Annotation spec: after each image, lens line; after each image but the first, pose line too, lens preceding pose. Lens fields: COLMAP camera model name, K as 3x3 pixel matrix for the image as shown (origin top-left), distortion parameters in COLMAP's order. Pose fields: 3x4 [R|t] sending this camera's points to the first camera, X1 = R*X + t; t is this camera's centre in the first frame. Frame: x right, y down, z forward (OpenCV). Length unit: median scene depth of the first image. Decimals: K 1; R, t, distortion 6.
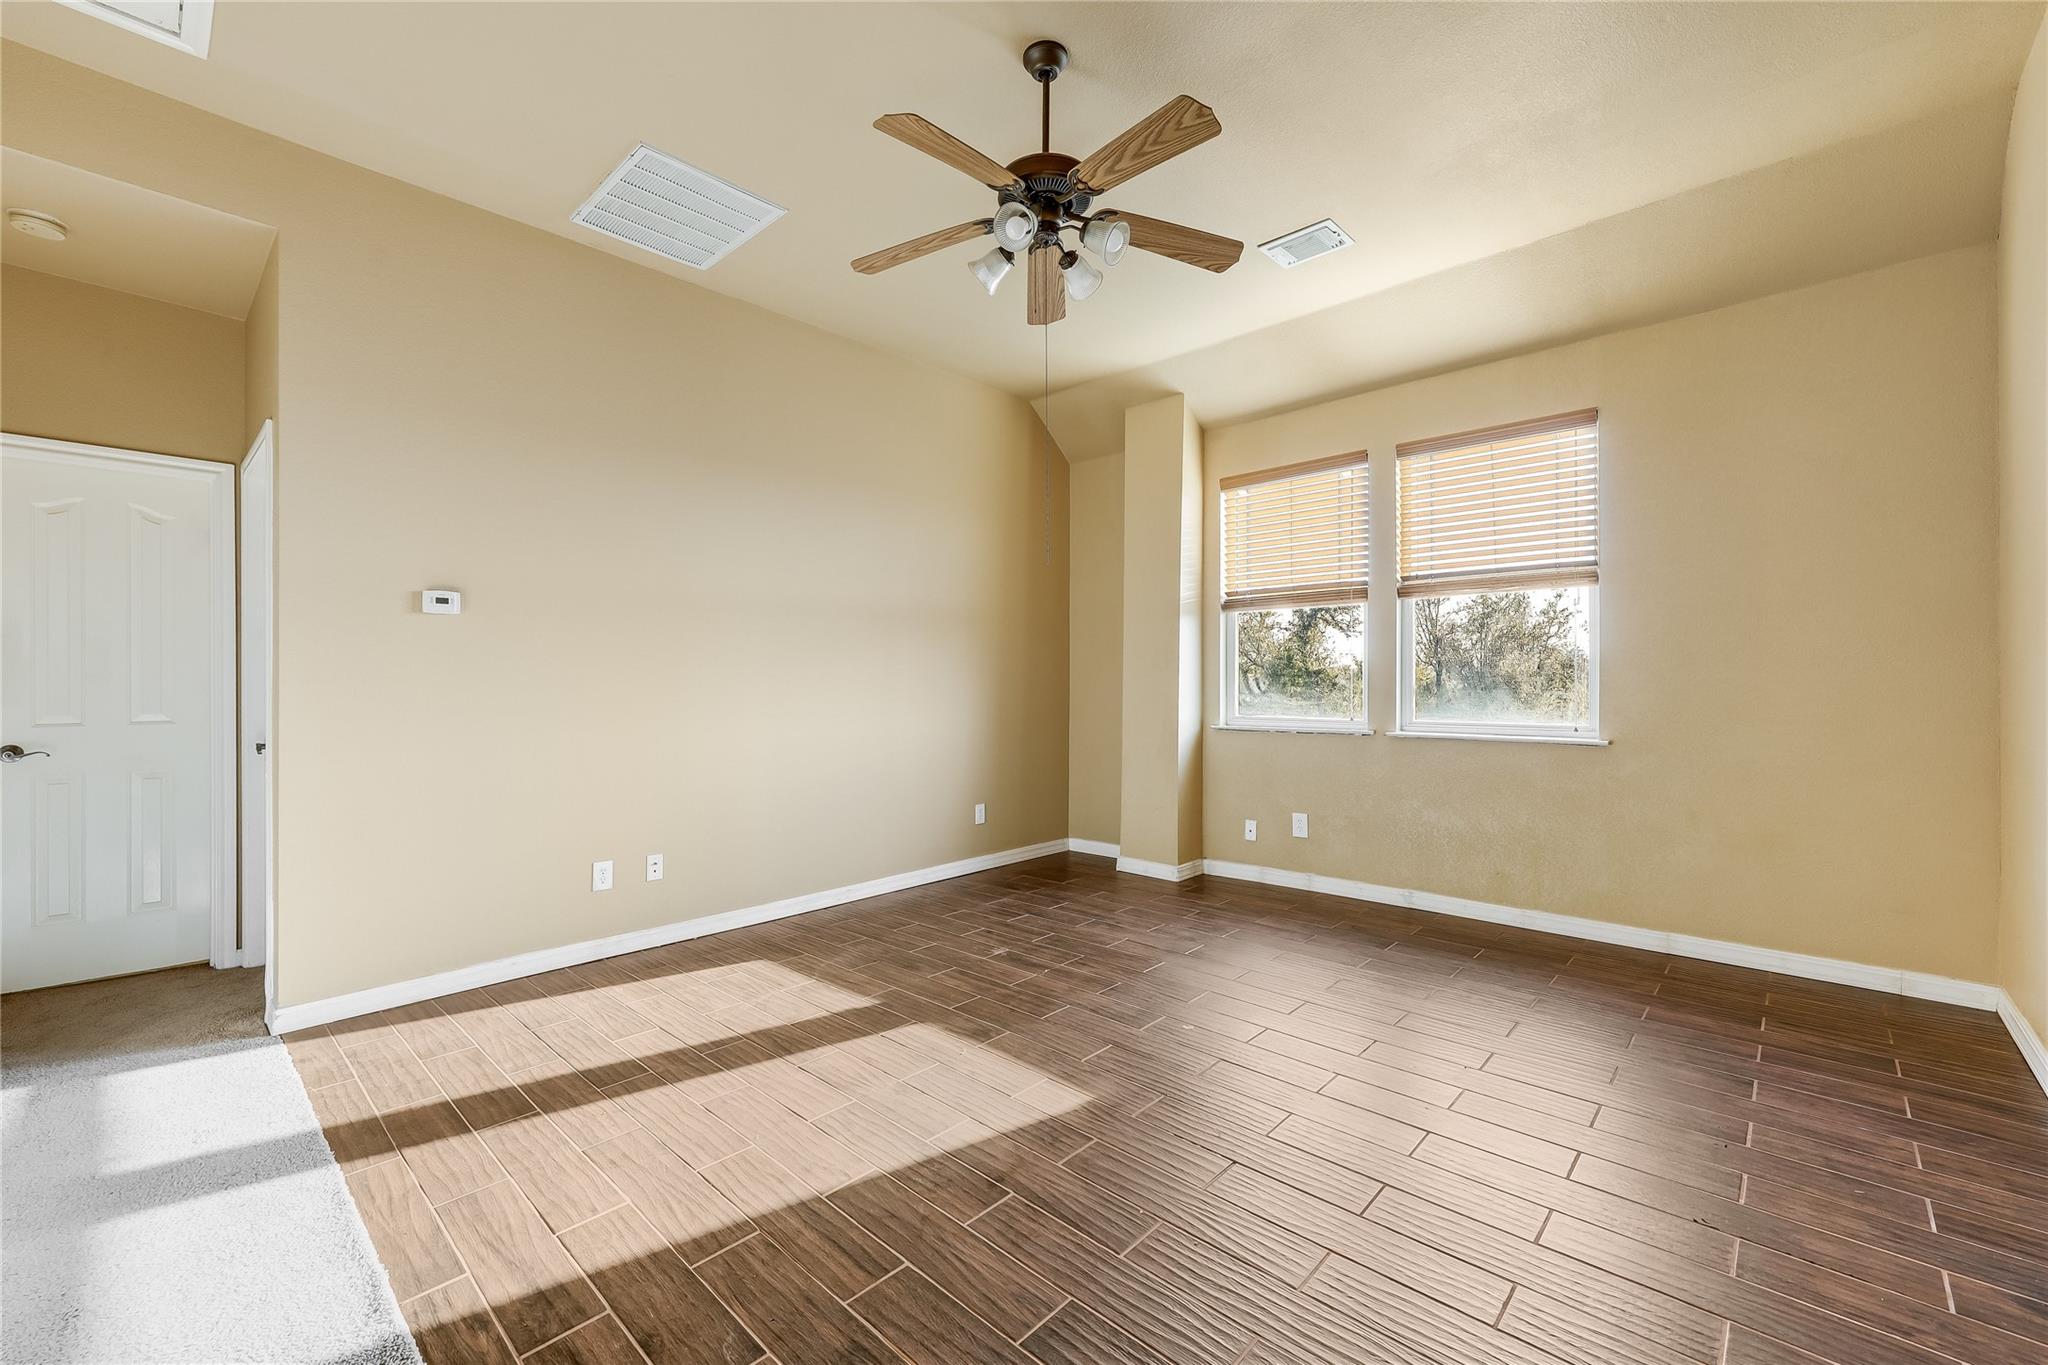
lens RADIAL K [[842.3, 0, 1000.2], [0, 842.3, 685.1], [0, 0, 1]] dist [0.001343, 0.000034]
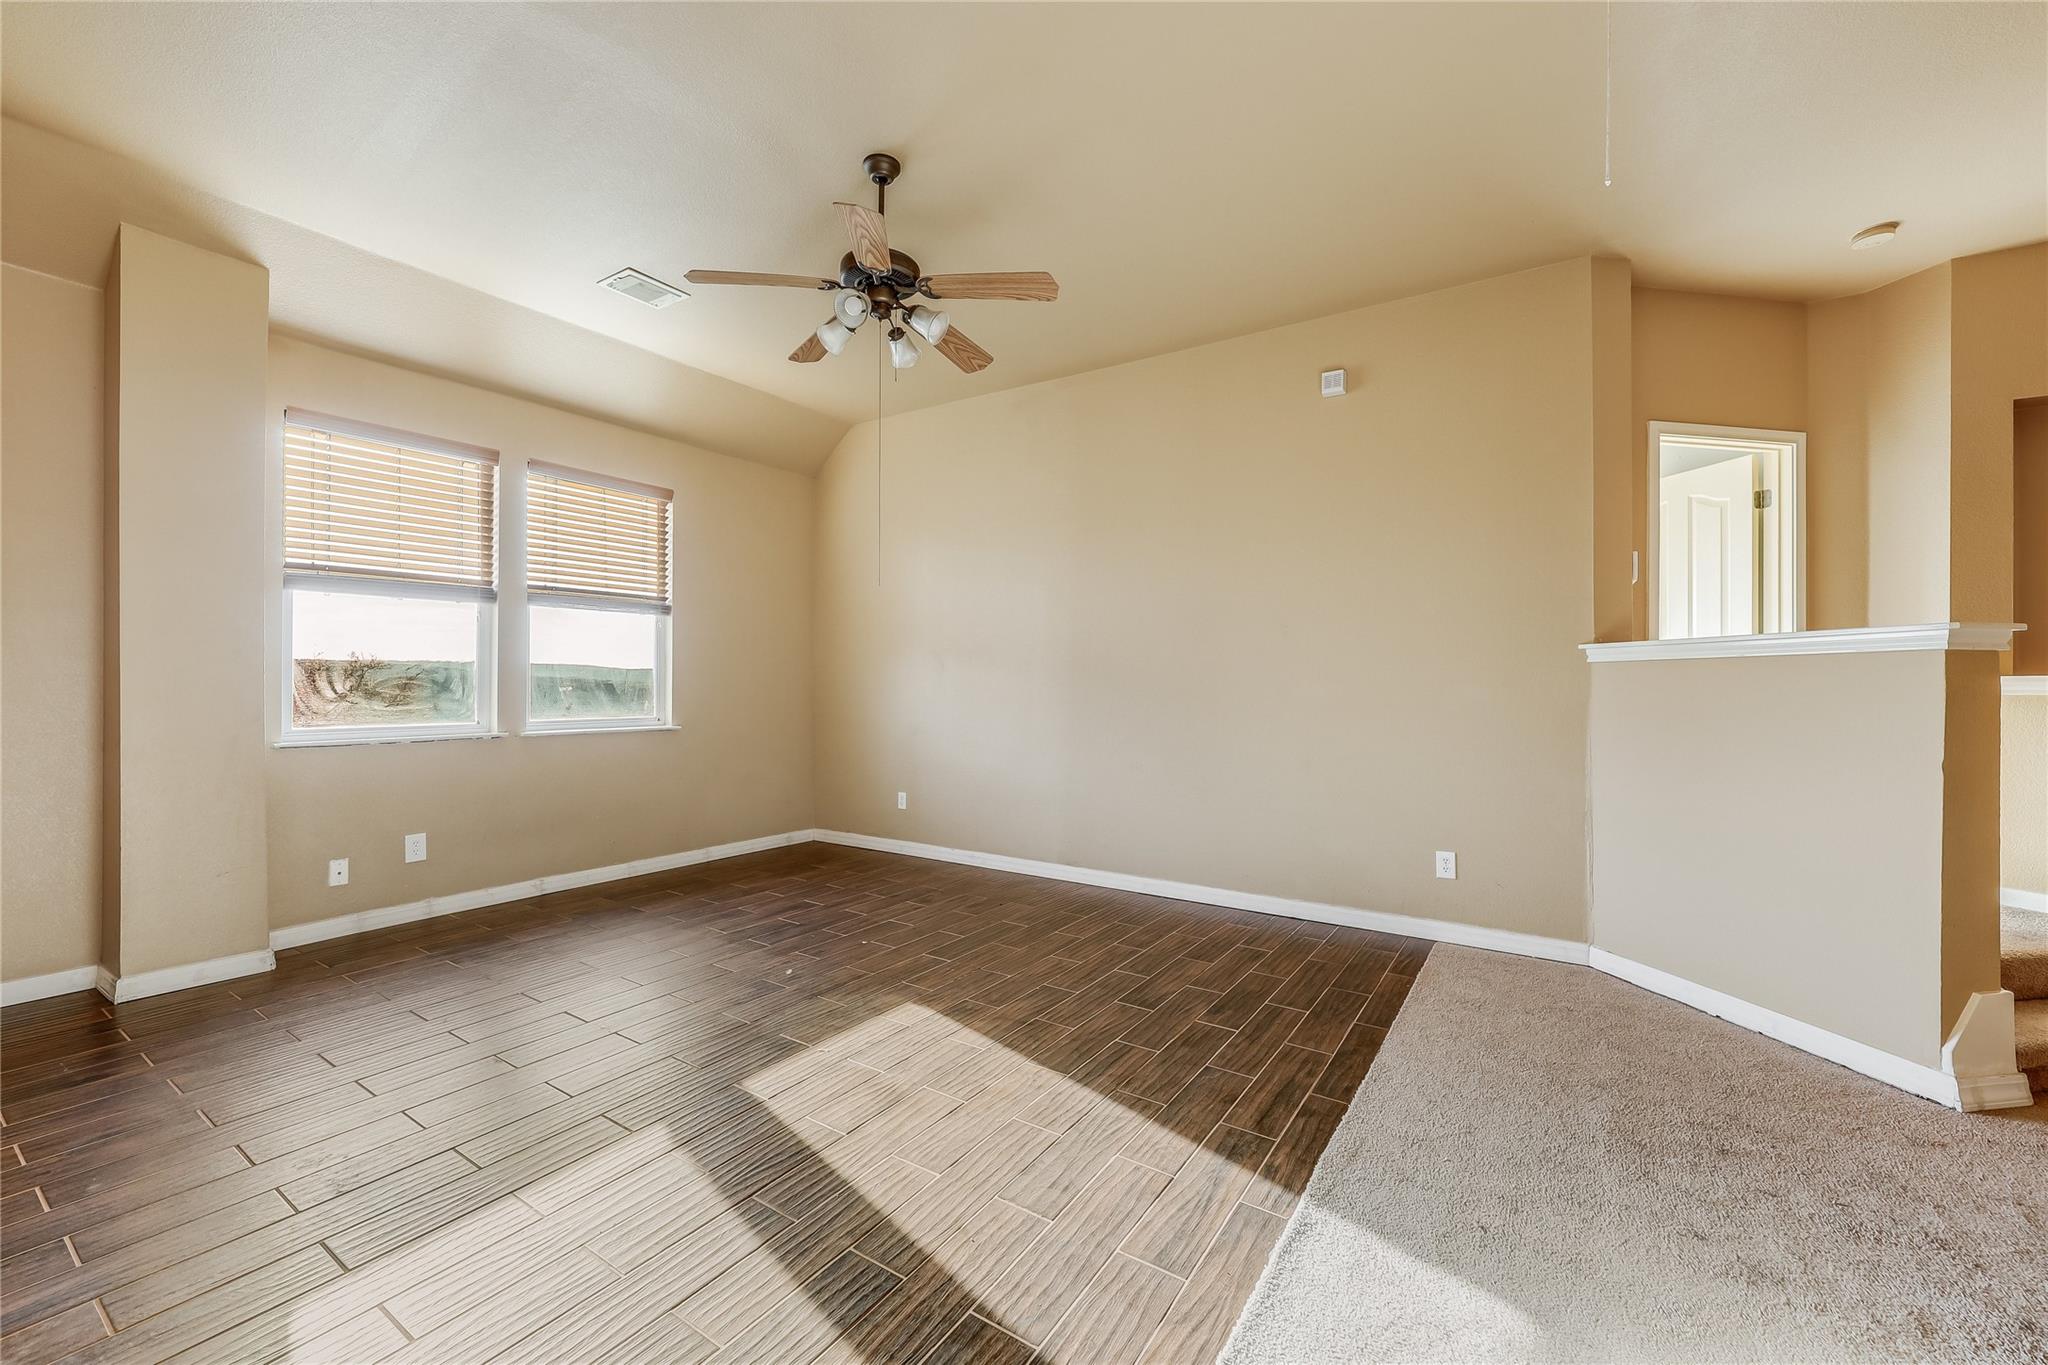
lens RADIAL K [[833.6, 0, 1024.0], [0, 833.6, 682.5], [0, 0, 1]] dist [0.000876, 0.000042]
pose [[-0.191311, 0.004237, 0.981520, -1.149451], [0.000014, 0.999991, -0.004314, -0.002577], [-0.981529, -0.000812, -0.191310, 1.022691]]
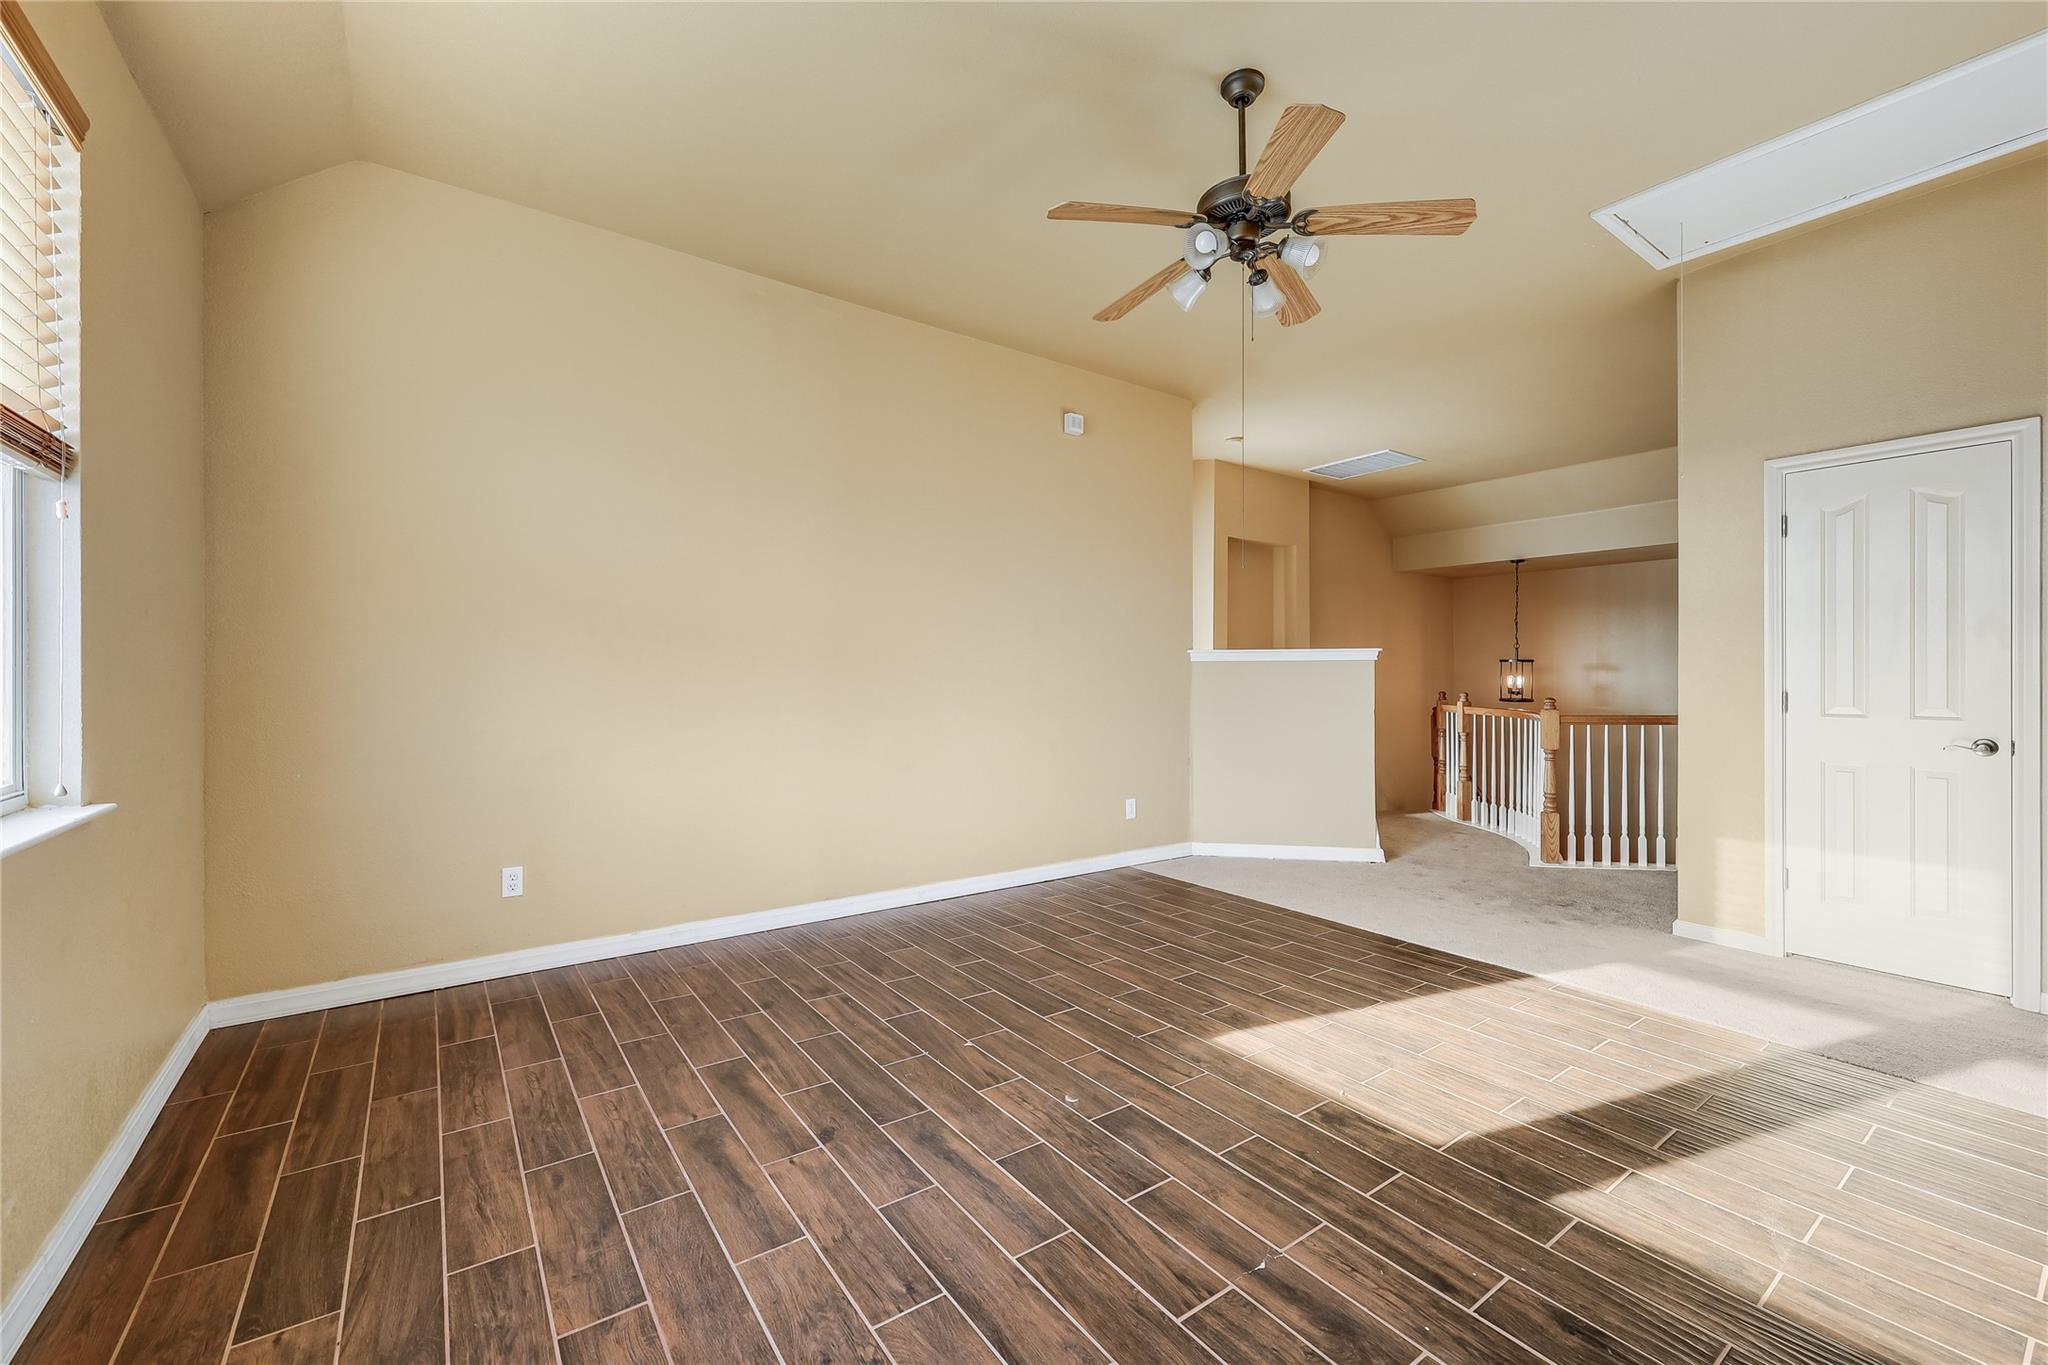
lens RADIAL K [[823.0, 0, 1025.5], [0, 823.0, 676.8], [0, 0, 1]] dist [0.000202, 0.000122]
pose [[-0.985956, 0.003126, 0.166975, 0.151661], [0.003959, 0.999981, 0.004652, -0.013445], [-0.166957, 0.005248, -0.985950, 2.051002]]
